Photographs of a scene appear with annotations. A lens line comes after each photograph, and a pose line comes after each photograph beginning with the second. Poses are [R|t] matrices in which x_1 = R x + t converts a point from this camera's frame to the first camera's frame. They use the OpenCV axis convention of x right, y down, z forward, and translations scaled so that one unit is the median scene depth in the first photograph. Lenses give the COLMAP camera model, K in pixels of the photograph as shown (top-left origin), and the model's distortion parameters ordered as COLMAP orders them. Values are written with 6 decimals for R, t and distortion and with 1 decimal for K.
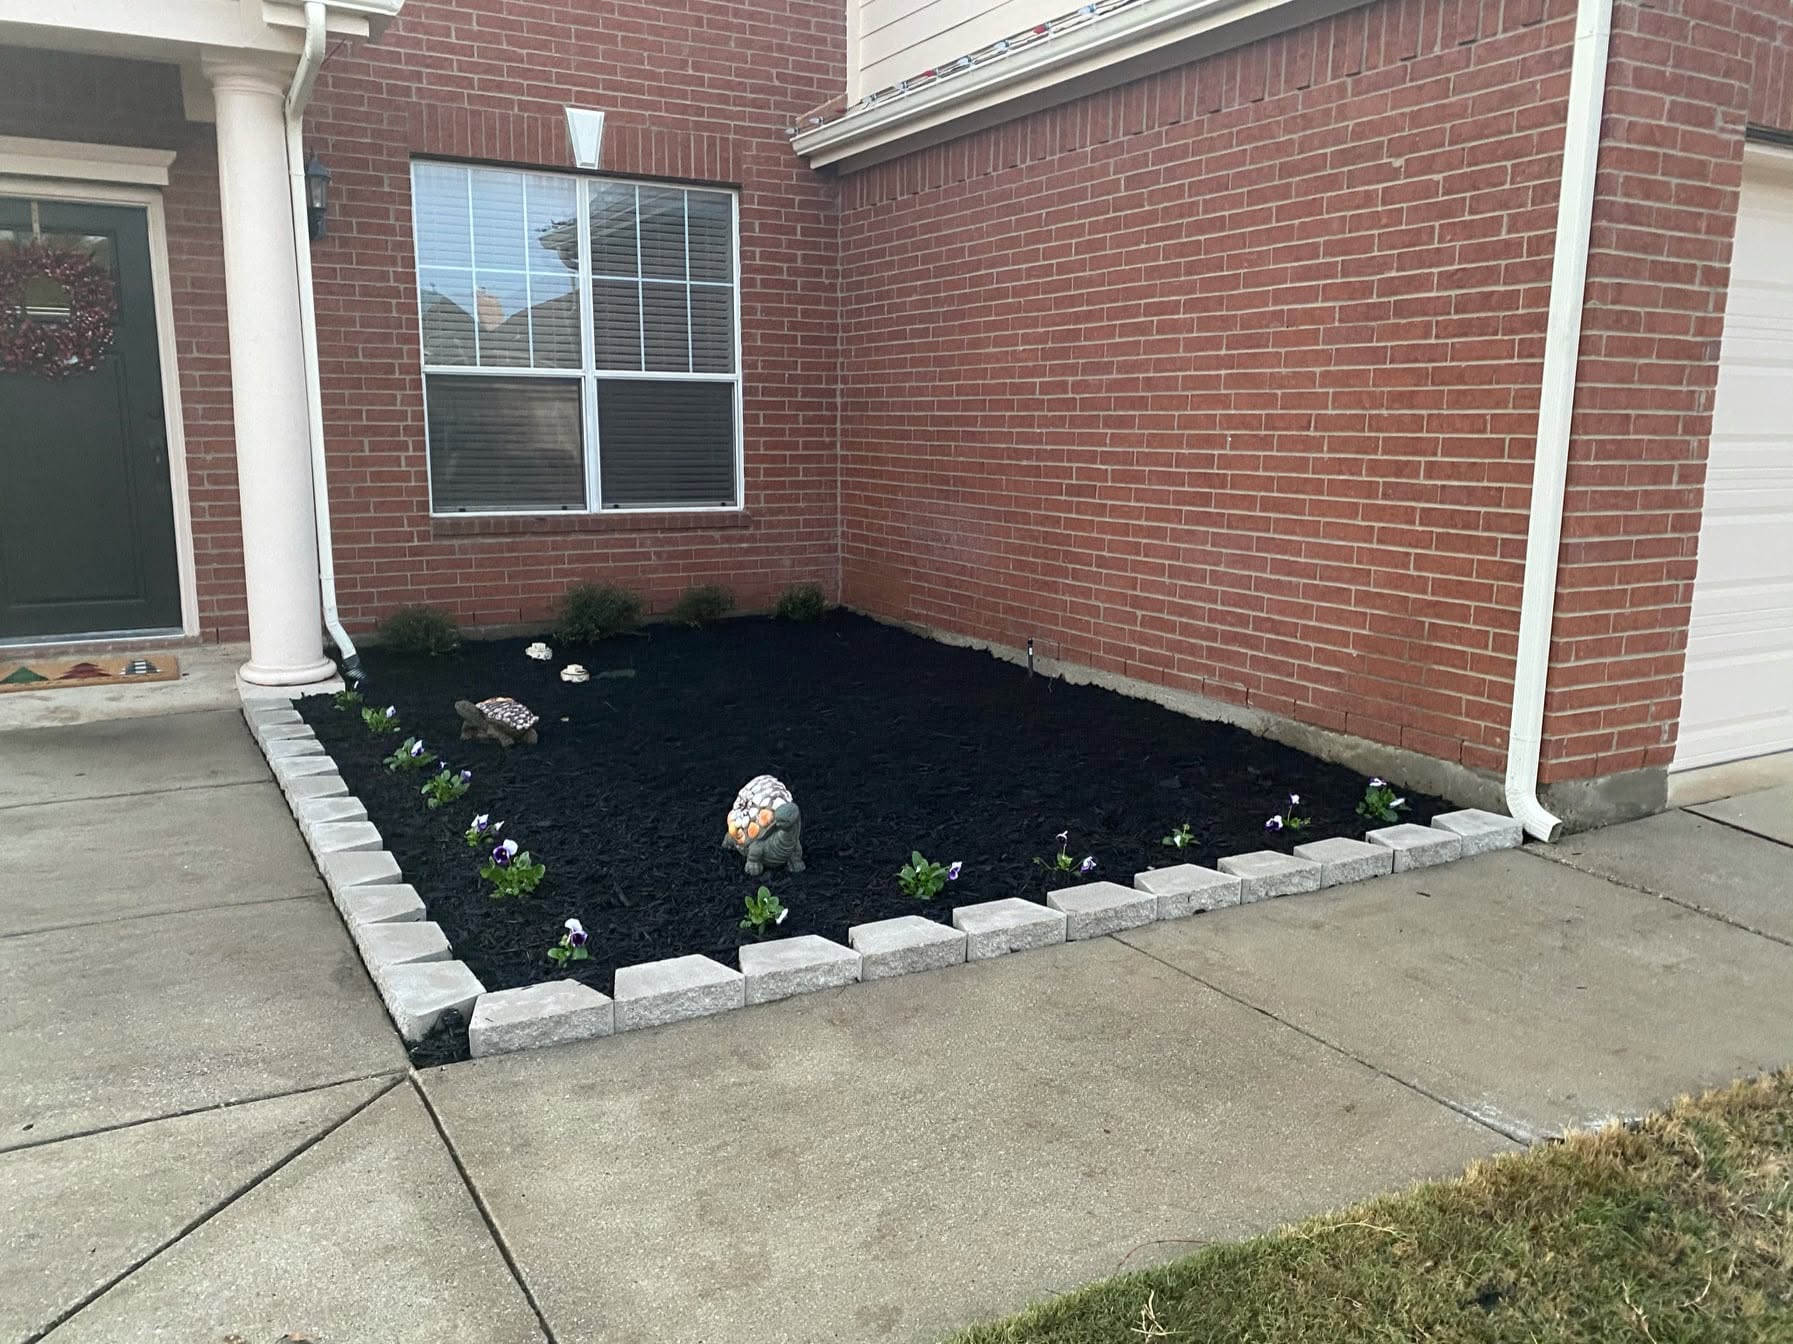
lens RADIAL K [[1364.2, 0, 887.1], [0, 1364.2, 668.6], [0, 0, 1]] dist [0.052128, -0.040197]
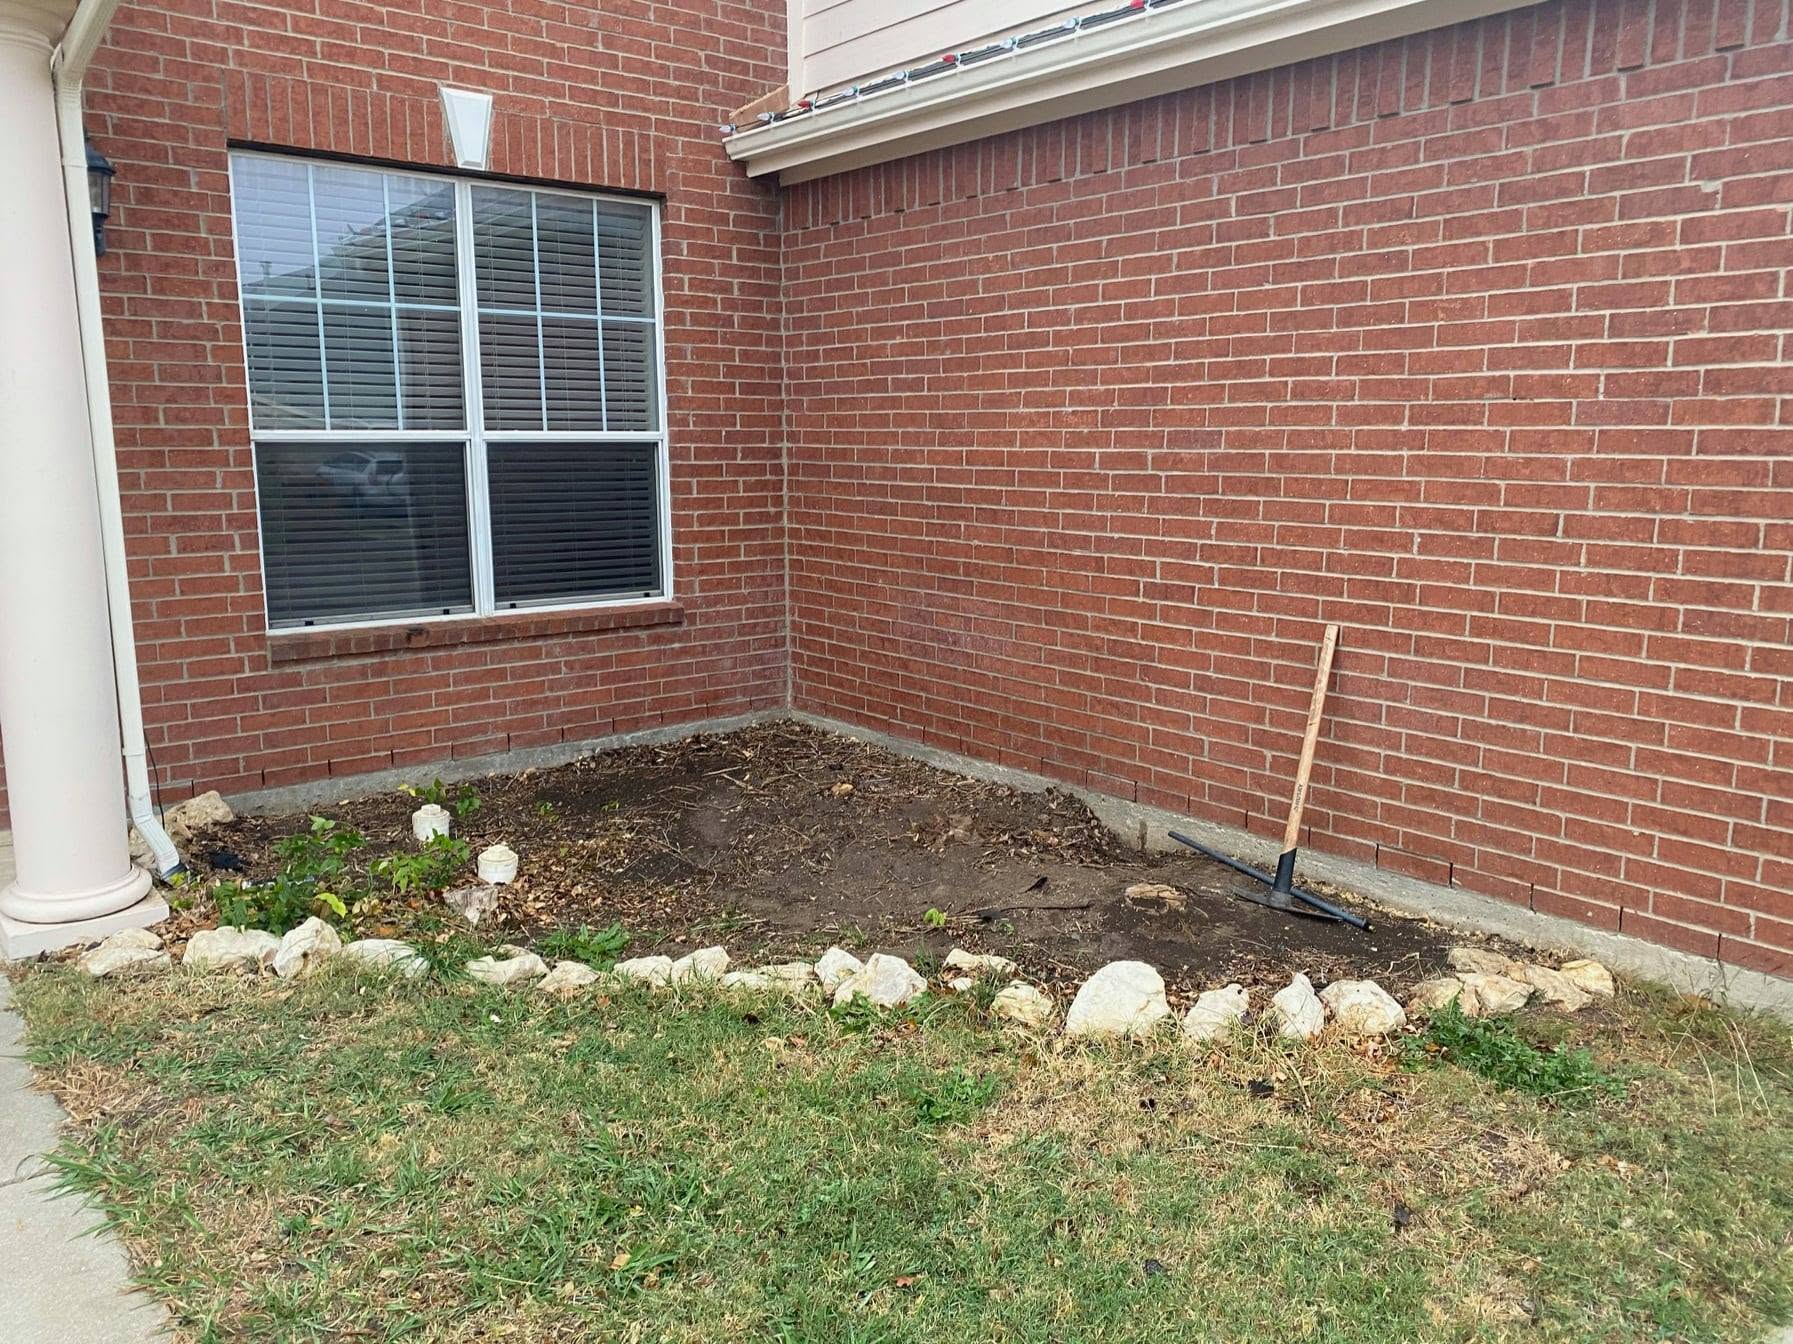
lens RADIAL K [[1364.2, 0, 909.7], [0, 1364.2, 662.2], [0, 0, 1]] dist [0.052128, -0.040197]
pose [[0.984120, -0.036234, 0.173768, -0.130037], [0.038524, 0.999209, -0.009823, -0.080284], [-0.173275, 0.016362, 0.984738, 0.229730]]
